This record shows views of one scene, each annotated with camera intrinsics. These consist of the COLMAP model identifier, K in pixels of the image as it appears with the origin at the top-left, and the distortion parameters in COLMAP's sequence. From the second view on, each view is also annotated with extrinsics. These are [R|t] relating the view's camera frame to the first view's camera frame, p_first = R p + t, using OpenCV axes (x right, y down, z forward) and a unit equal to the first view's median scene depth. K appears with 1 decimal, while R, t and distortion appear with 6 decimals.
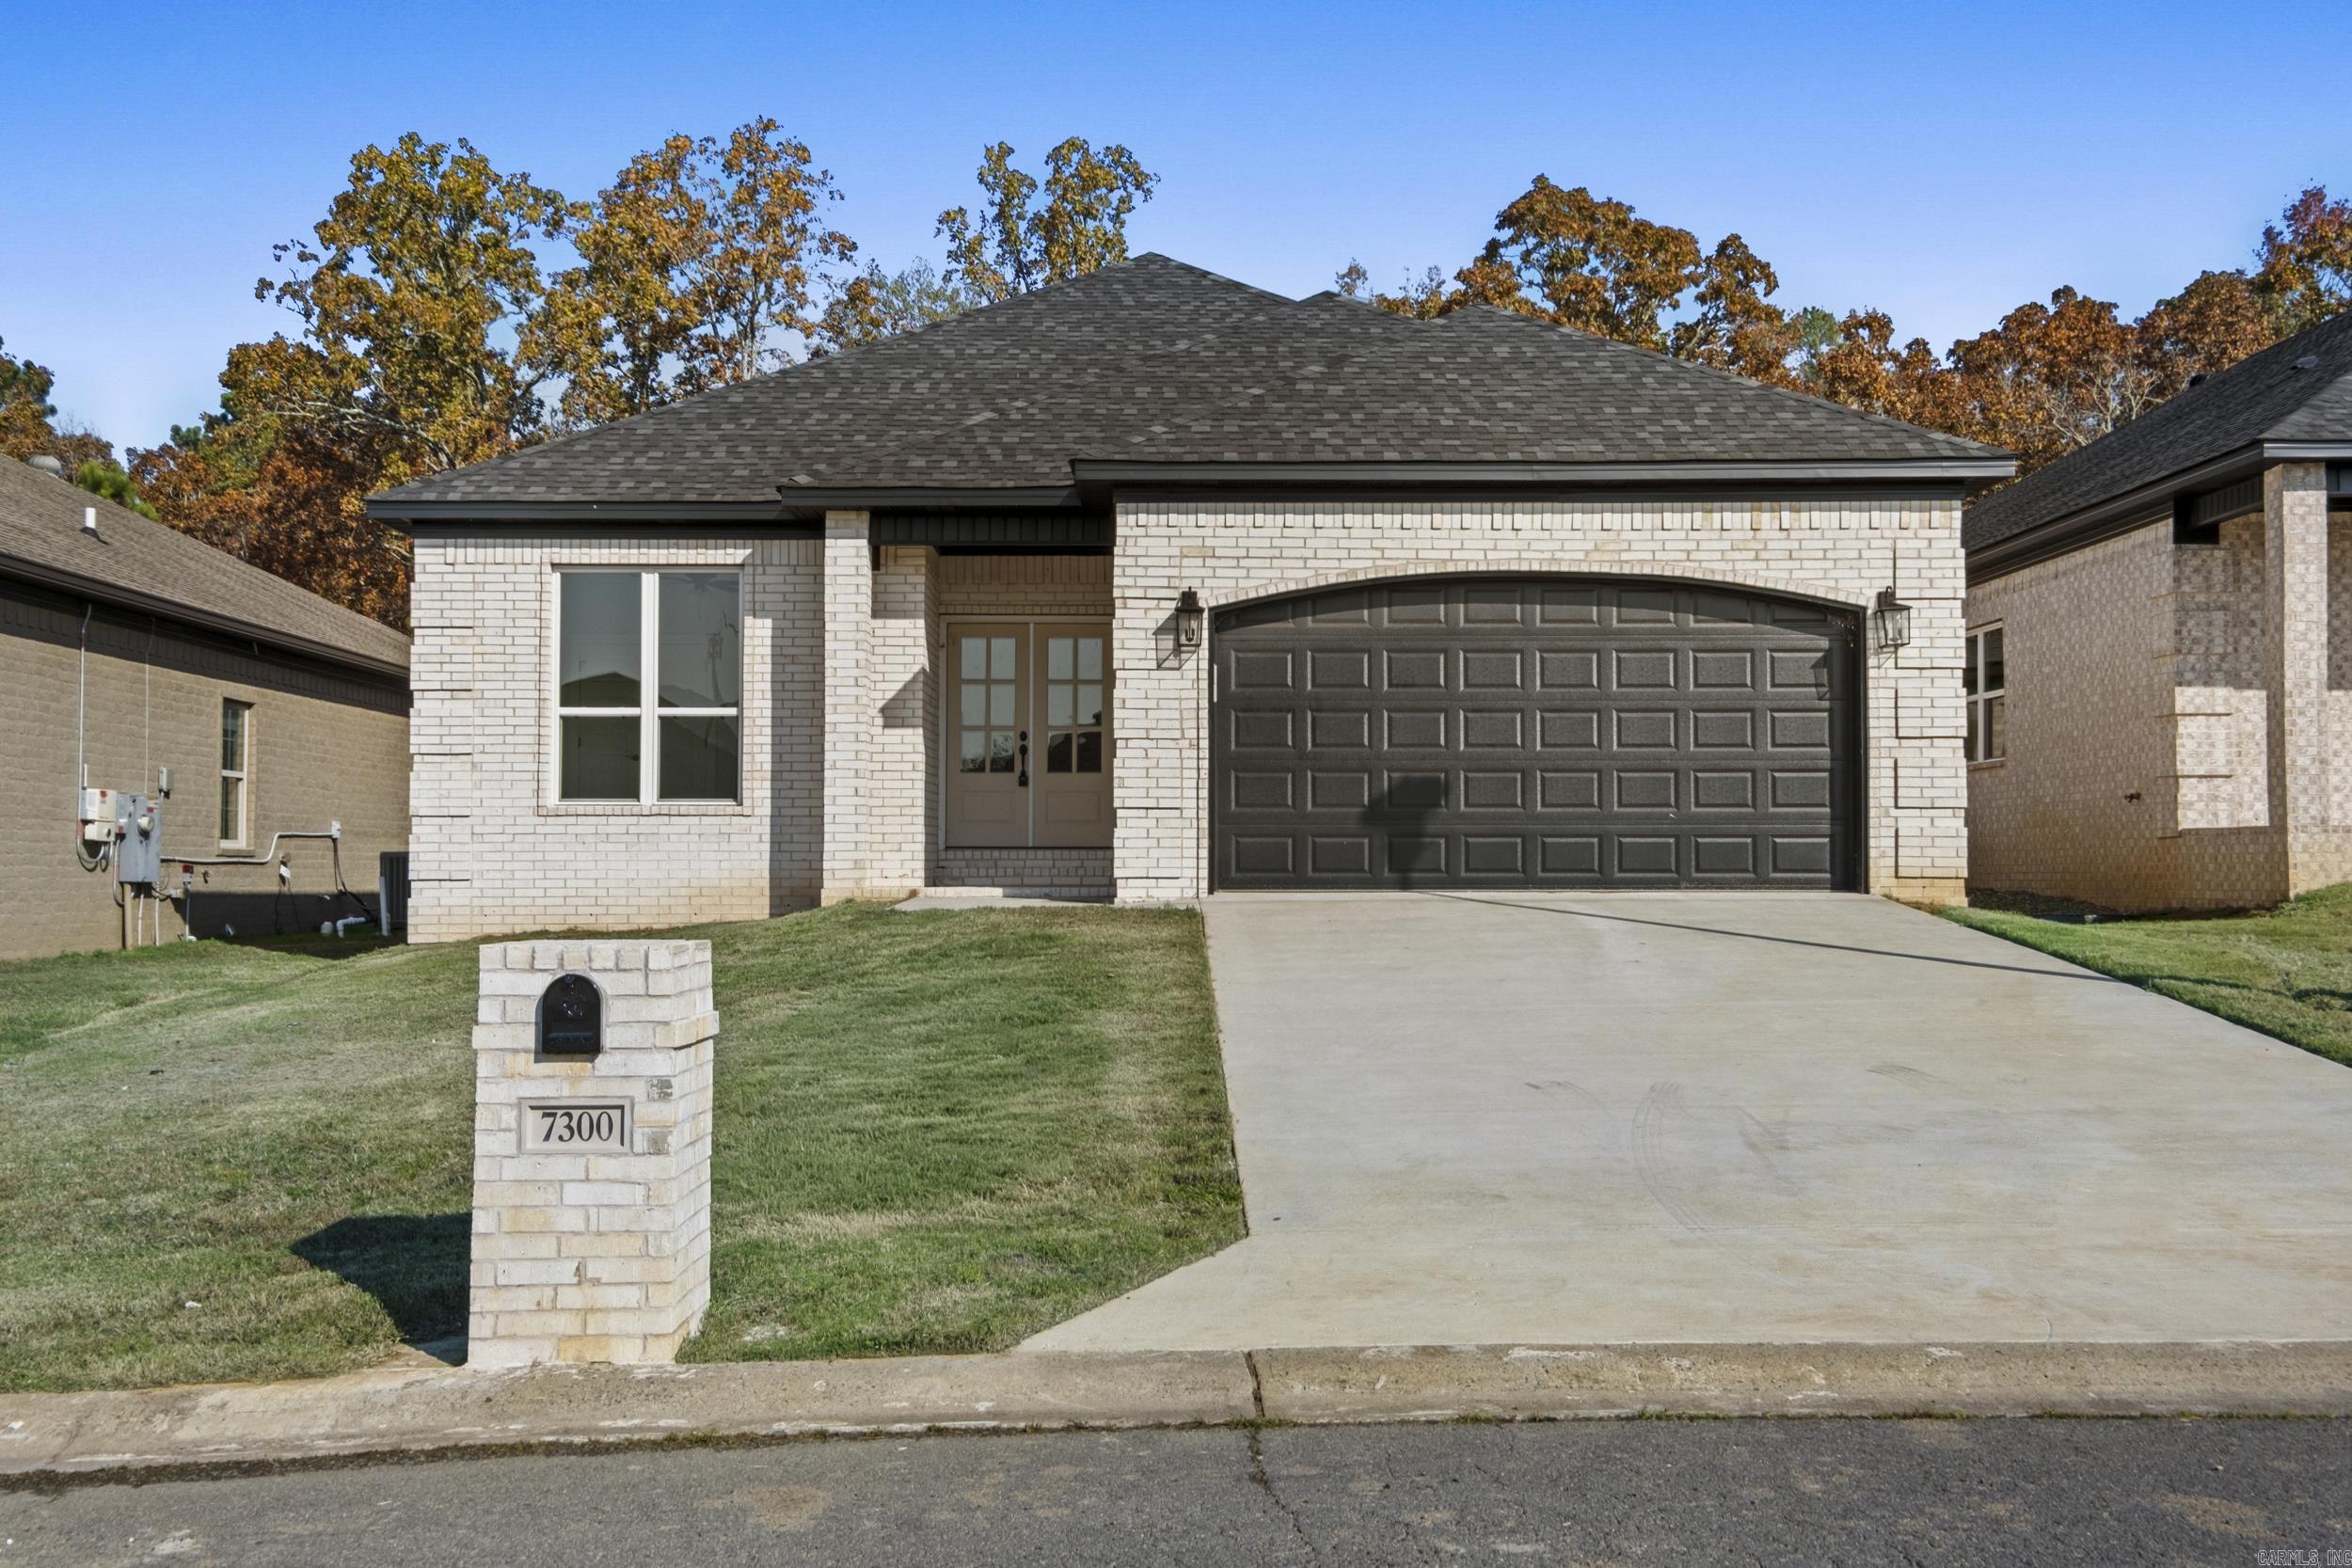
lens RADIAL K [[2497.2, 0, 1168.1], [0, 2497.2, 773.7], [0, 0, 1]] dist [0.120585, 0.000000]
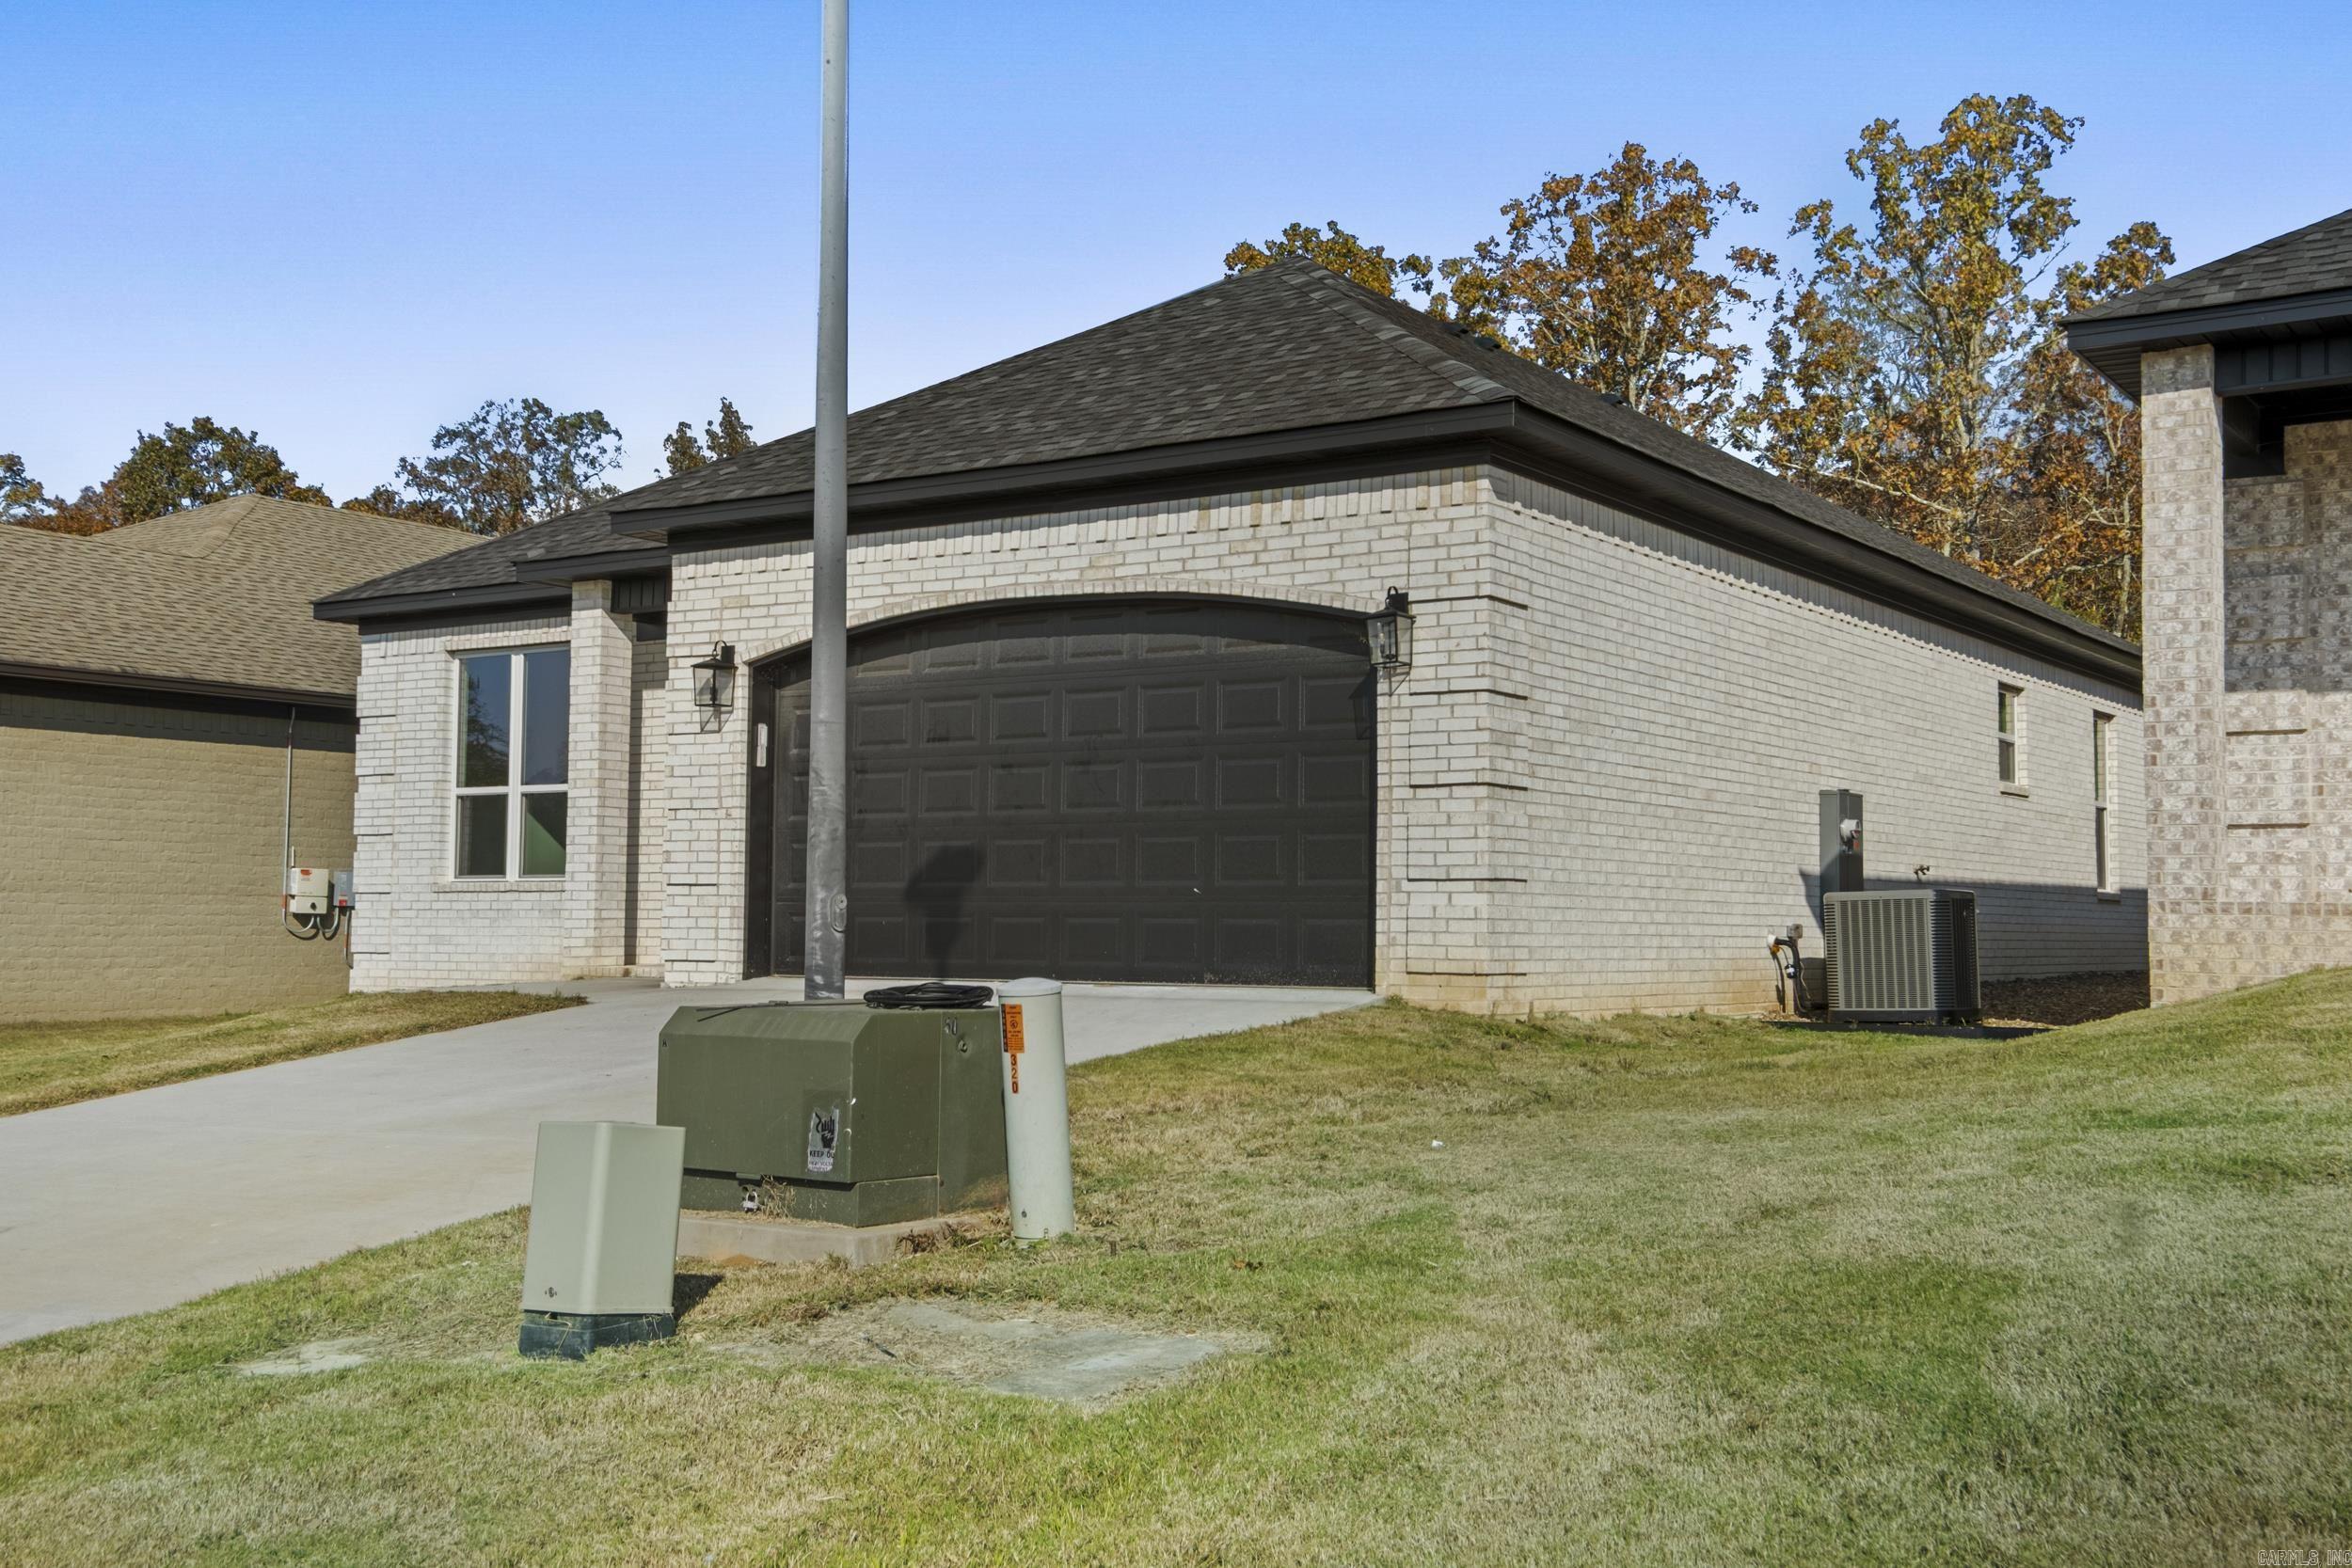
lens RADIAL K [[2497.2, 0, 1166.0], [0, 2497.2, 765.3], [0, 0, 1]] dist [0.120585, 0.000000]
pose [[0.815896, -0.030991, -0.577368, 0.650306], [0.016693, 0.999409, -0.030055, 0.000562], [0.577958, 0.014884, 0.815931, 0.342919]]
